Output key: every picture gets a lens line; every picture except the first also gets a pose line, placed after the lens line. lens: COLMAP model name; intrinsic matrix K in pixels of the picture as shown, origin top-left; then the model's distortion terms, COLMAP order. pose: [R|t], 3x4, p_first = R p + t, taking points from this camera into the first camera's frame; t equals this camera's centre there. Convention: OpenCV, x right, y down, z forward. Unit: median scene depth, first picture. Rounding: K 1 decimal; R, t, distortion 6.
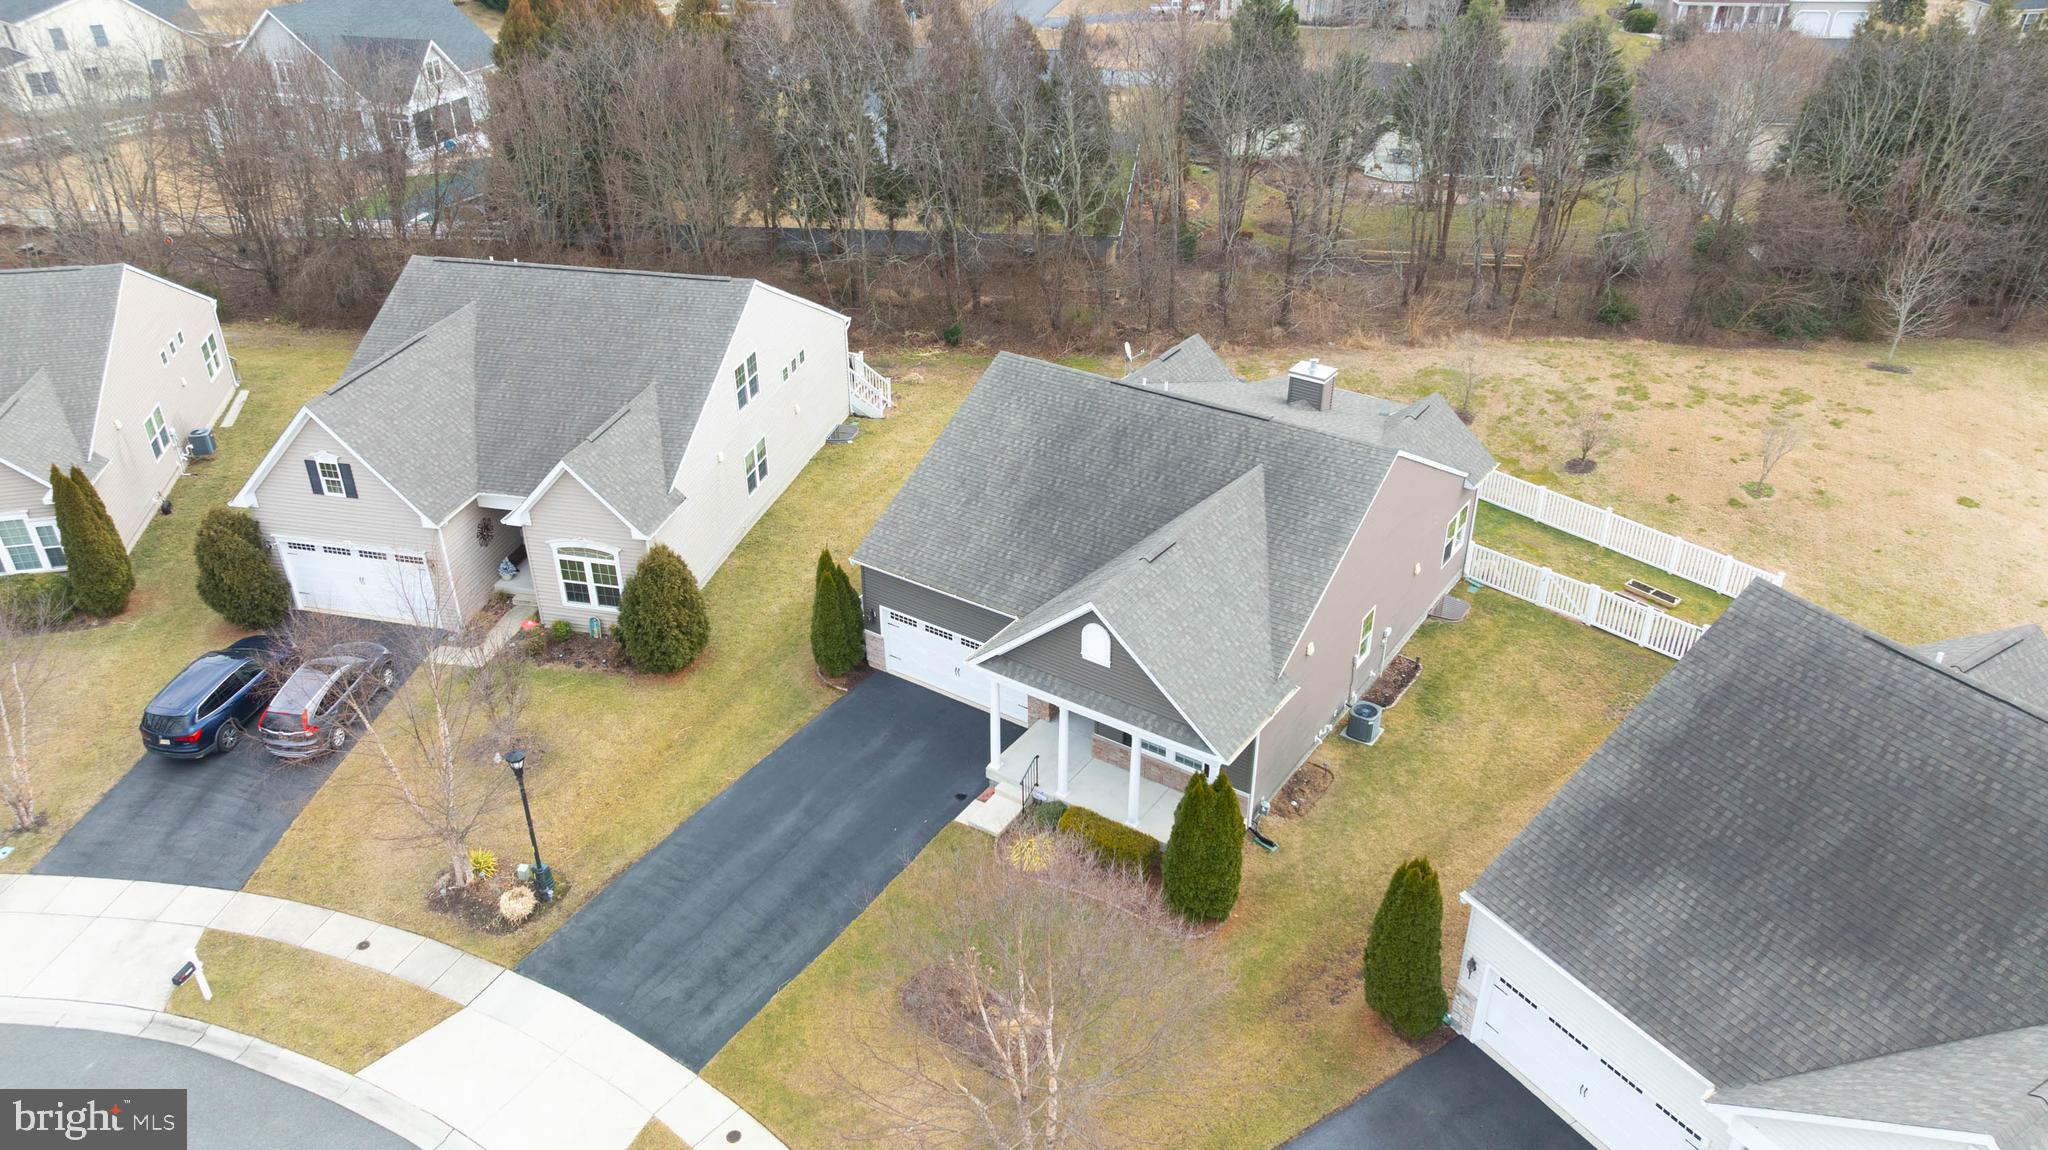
lens RADIAL K [[1444.2, 0, 1017.7], [0, 1444.2, 578.1], [0, 0, 1]] dist [-0.029597, -0.000477]
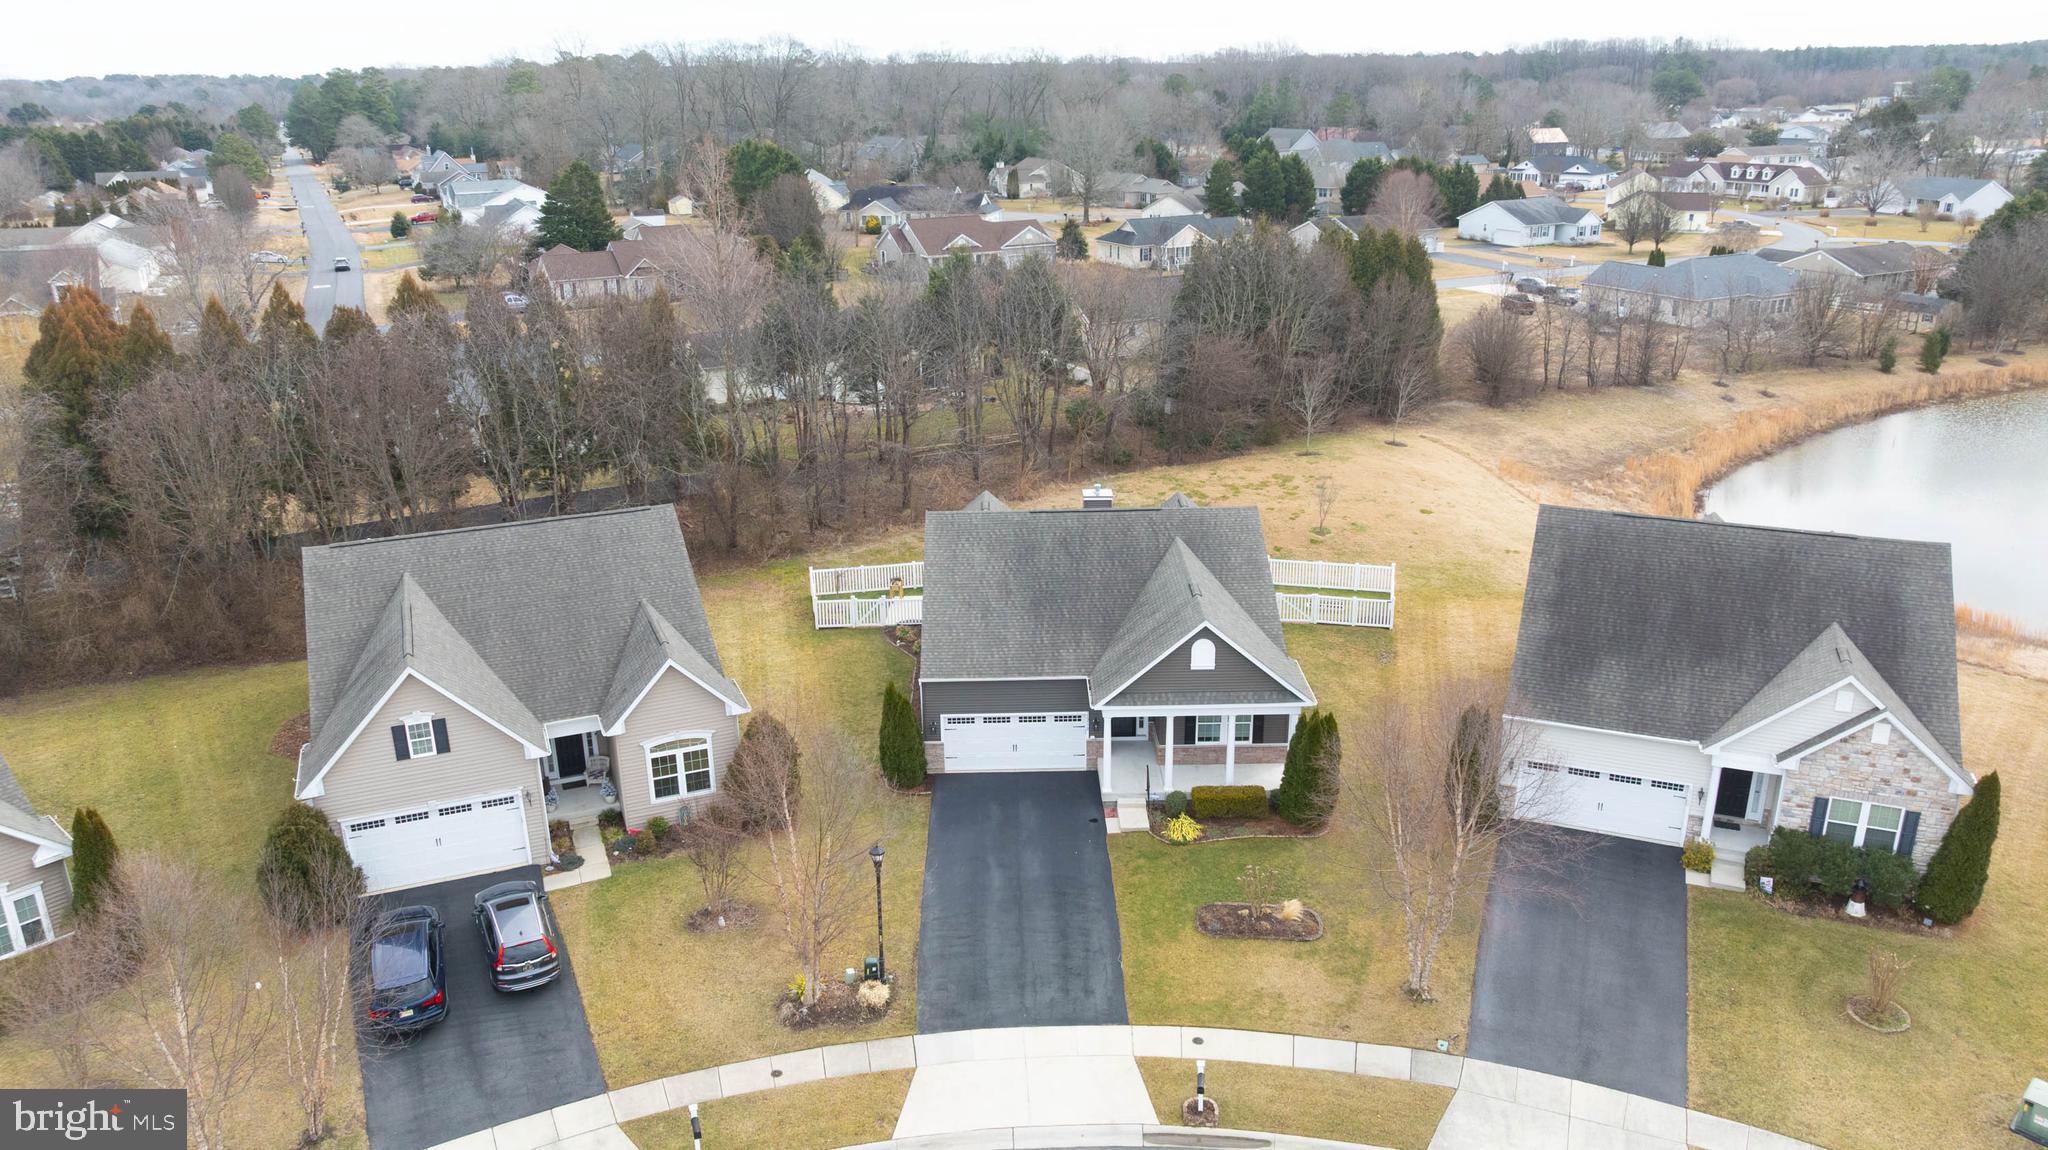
lens RADIAL K [[1444.2, 0, 1017.7], [0, 1444.2, 578.1], [0, 0, 1]] dist [-0.029597, -0.000477]
pose [[0.818937, -0.198261, 0.538549, -0.661808], [0.296426, 0.949685, -0.101140, 0.050430], [-0.491400, 0.242468, 0.836502, -0.081829]]
